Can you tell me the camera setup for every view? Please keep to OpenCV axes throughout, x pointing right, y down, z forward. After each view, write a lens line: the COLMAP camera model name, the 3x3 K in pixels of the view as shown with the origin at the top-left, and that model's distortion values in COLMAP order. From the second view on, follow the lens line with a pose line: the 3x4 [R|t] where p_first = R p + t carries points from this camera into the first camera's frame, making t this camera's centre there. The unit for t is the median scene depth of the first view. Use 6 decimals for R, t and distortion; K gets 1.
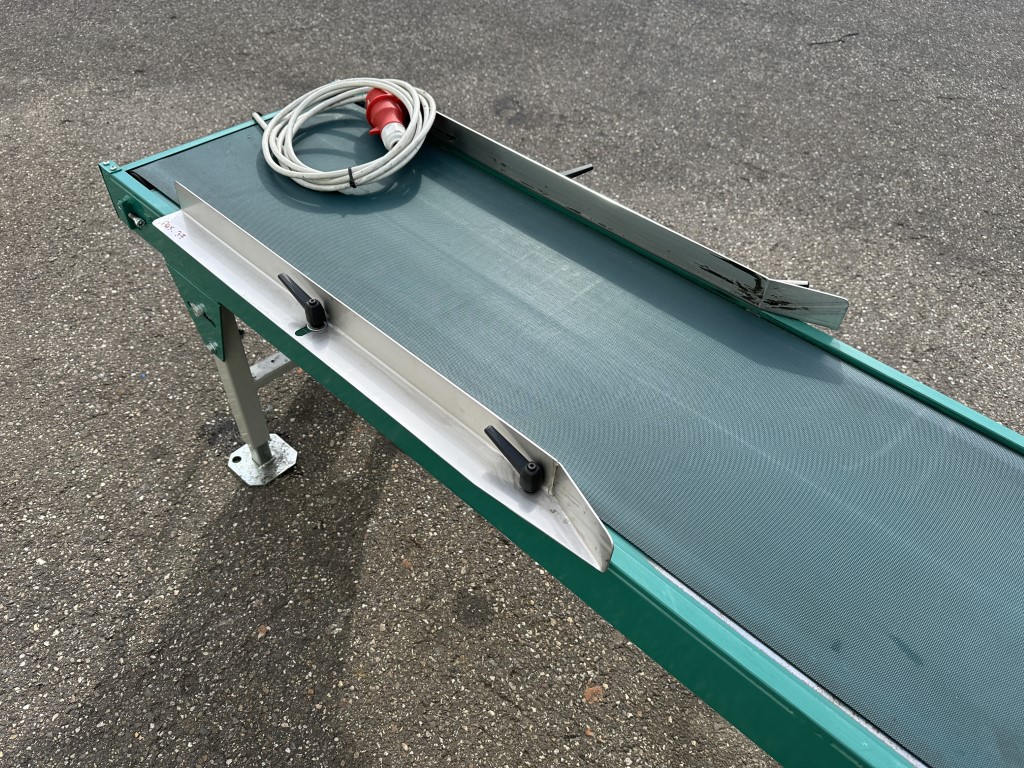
lens RADIAL K [[718.8, 0, 515.0], [0, 718.8, 383.3], [0, 0, 1]] dist [0.057436, -0.091119]
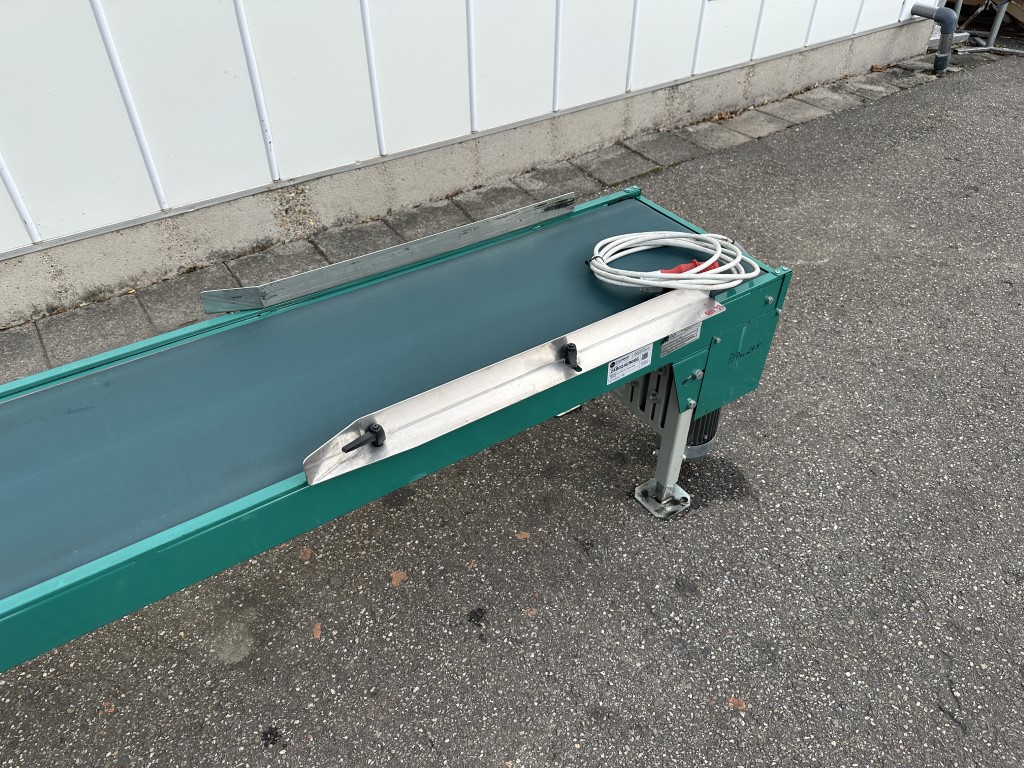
lens RADIAL K [[718.8, 0, 515.0], [0, 718.8, 383.3], [0, 0, 1]] dist [0.057436, -0.091119]
pose [[-0.228166, 0.604067, -0.763572, 0.802903], [-0.717263, 0.426048, 0.551377, -0.694191], [0.658388, 0.673488, 0.336065, 0.534755]]
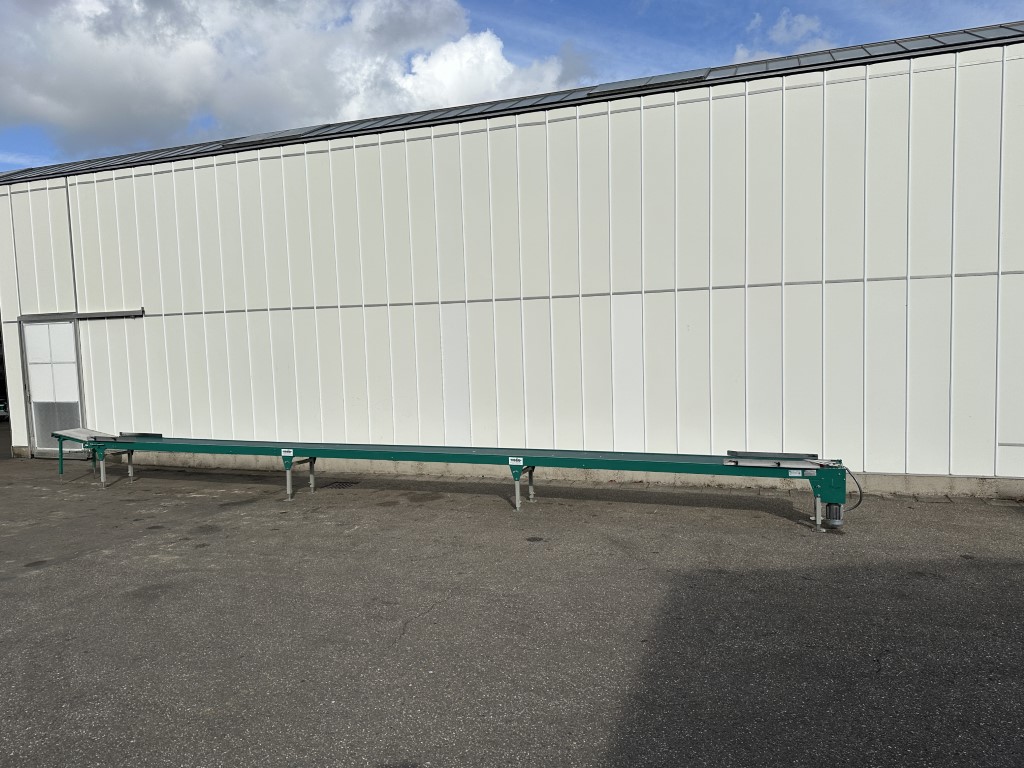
lens RADIAL K [[718.8, 0, 515.0], [0, 718.8, 383.3], [0, 0, 1]] dist [0.057436, -0.091119]
pose [[-0.919452, 0.027276, -0.392255, 3.964849], [-0.283719, 0.644662, 0.709869, -3.939559], [0.272235, 0.763981, -0.584997, 3.085611]]
